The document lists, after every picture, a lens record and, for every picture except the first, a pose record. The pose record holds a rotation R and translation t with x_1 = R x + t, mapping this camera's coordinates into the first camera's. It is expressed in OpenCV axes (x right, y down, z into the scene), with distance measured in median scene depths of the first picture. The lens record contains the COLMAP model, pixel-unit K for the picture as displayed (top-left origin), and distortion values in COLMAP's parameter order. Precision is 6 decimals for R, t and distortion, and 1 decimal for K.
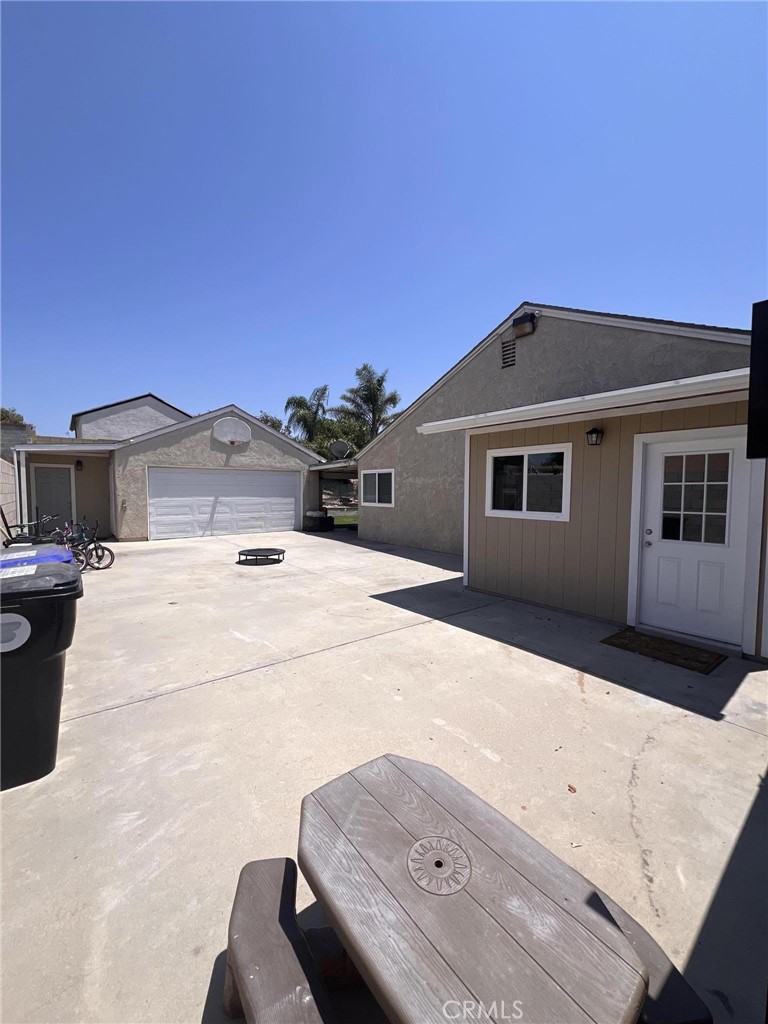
lens RADIAL K [[408.3, 0, 383.4], [0, 408.3, 513.9], [0, 0, 1]] dist [-0.001919, -0.000101]
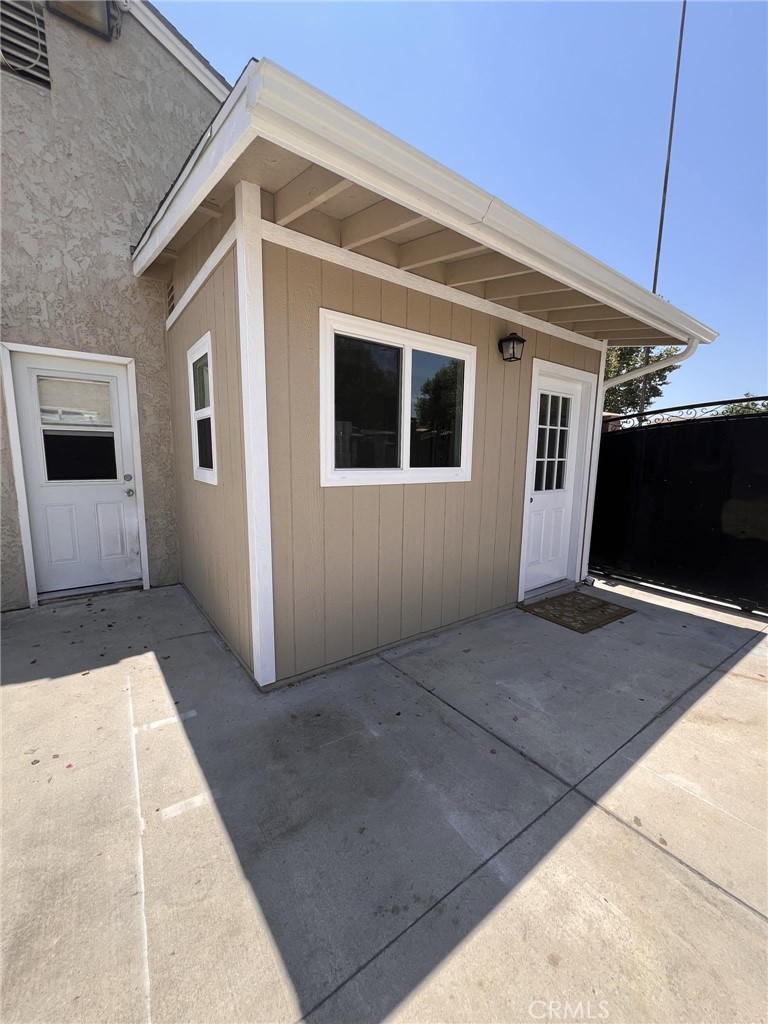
lens RADIAL K [[408.3, 0, 383.4], [0, 408.3, 513.9], [0, 0, 1]] dist [-0.001919, -0.000101]
pose [[0.031876, -0.154528, 0.987474, -0.166686], [0.039361, 0.987404, 0.153247, -0.031729], [-0.998717, 0.033983, 0.037557, 1.121132]]
